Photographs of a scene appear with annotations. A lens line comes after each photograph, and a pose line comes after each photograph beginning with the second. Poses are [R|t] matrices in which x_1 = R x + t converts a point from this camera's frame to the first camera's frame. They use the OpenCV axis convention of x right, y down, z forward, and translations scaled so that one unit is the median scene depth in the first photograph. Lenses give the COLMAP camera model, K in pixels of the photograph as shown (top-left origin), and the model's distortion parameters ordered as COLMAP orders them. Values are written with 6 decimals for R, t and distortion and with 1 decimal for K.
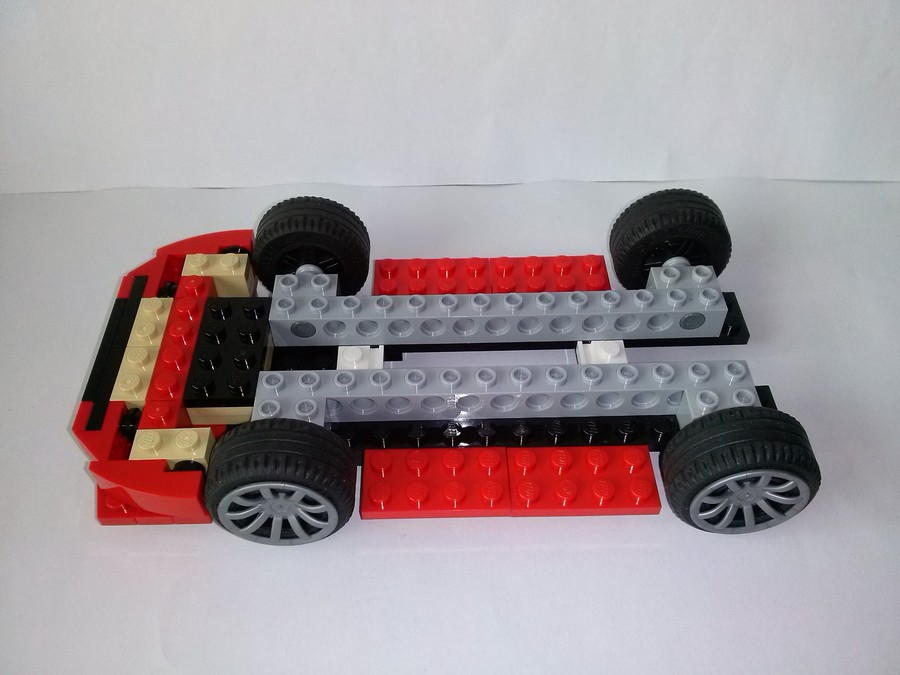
lens RADIAL K [[827.6, 0, 440.0], [0, 827.6, 335.2], [0, 0, 1]] dist [-0.025772, 0.000000]
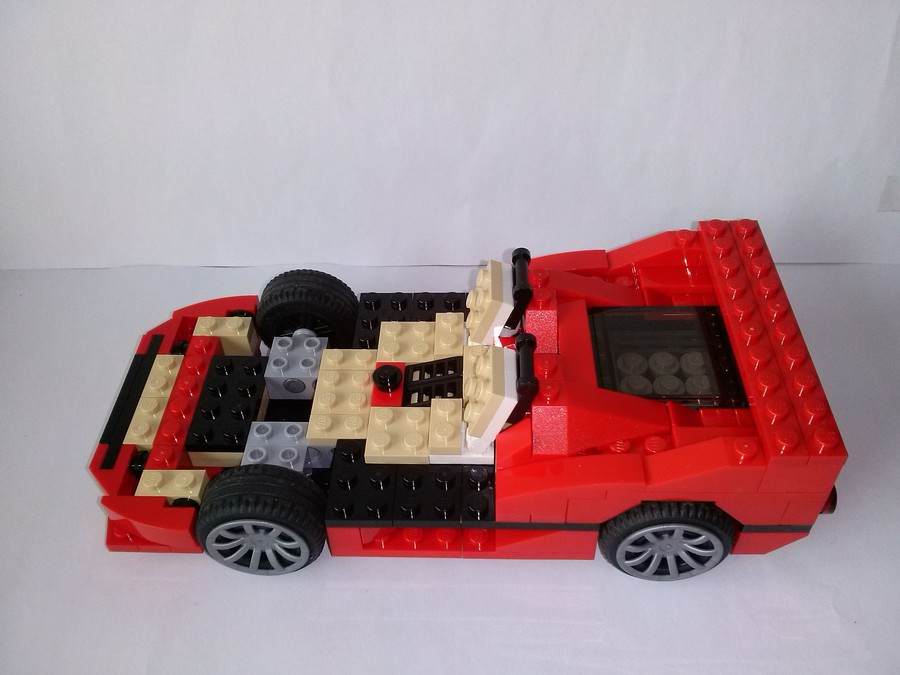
lens RADIAL K [[827.6, 0, 444.5], [0, 827.6, 329.5], [0, 0, 1]] dist [-0.025772, 0.000000]
pose [[0.998456, 0.024054, -0.050067, 0.102900], [-0.026961, 0.997939, -0.058227, -0.024741], [0.048563, 0.059487, 0.997047, -0.142059]]
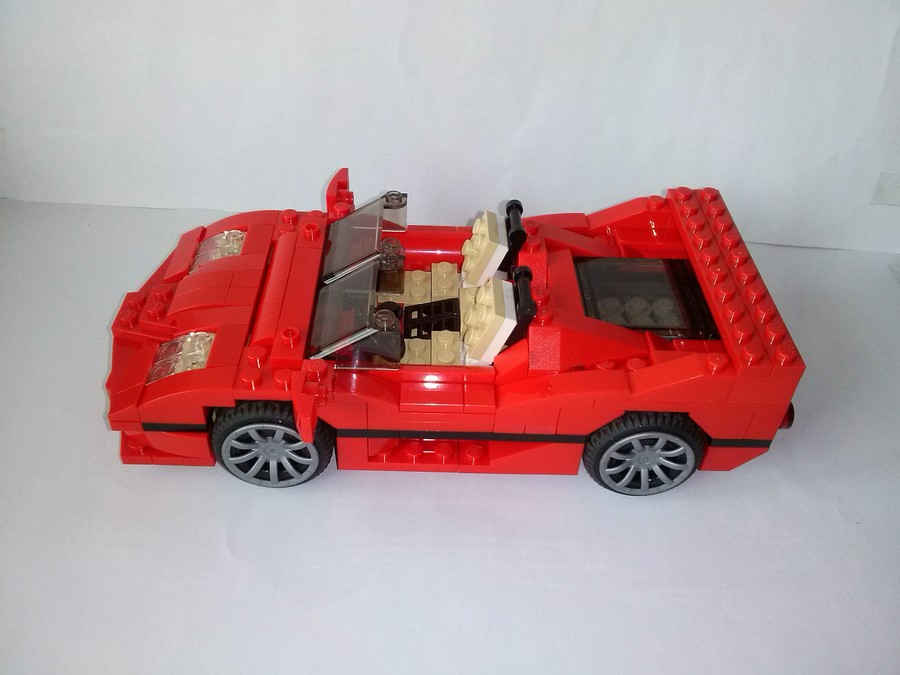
lens RADIAL K [[827.6, 0, 444.5], [0, 827.6, 338.8], [0, 0, 1]] dist [-0.025772, 0.000000]
pose [[0.998058, 0.052130, 0.034093, 0.011601], [-0.047543, 0.991172, -0.123762, 0.162956], [-0.040244, 0.121901, 0.991726, -0.232652]]
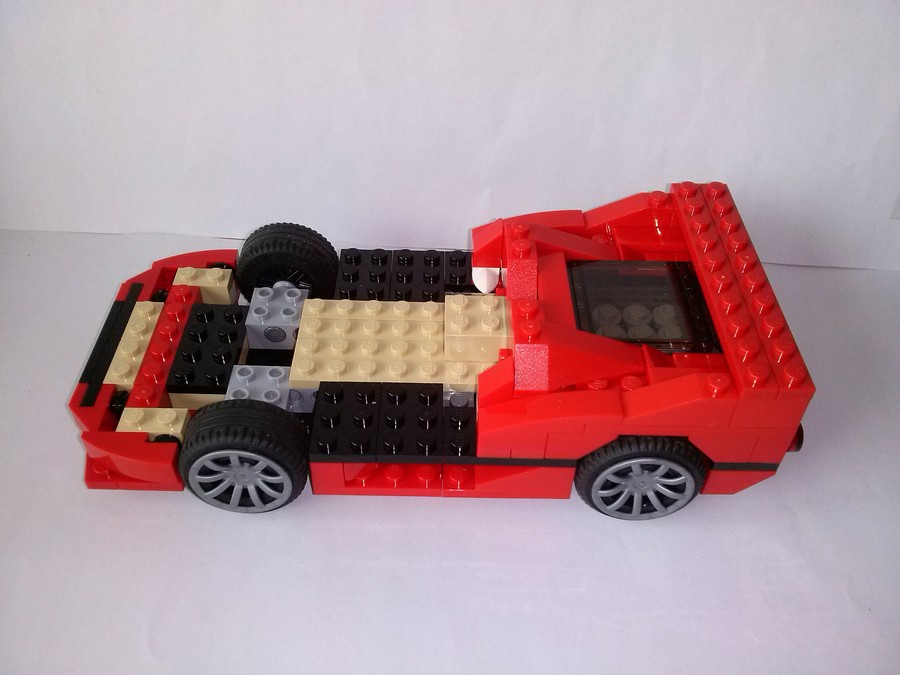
lens RADIAL K [[827.6, 0, 445.1], [0, 827.6, 336.8], [0, 0, 1]] dist [-0.025772, 0.000000]
pose [[0.998967, 0.044078, 0.011019, 0.062766], [-0.043107, 0.996122, -0.076701, 0.079121], [-0.014357, 0.076147, 0.996993, -0.162554]]
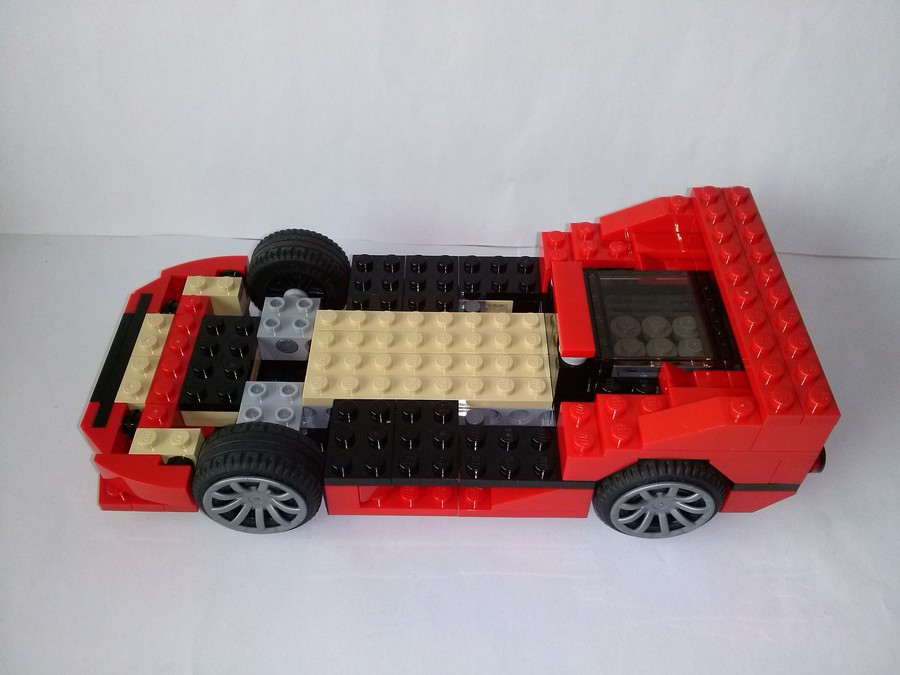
lens RADIAL K [[827.6, 0, 445.1], [0, 827.6, 334.1], [0, 0, 1]] dist [-0.025772, 0.000000]
pose [[0.999339, 0.036325, -0.001559, 0.056044], [-0.036351, 0.999052, -0.023946, -0.004341], [0.000688, 0.023986, 0.999712, -0.144469]]
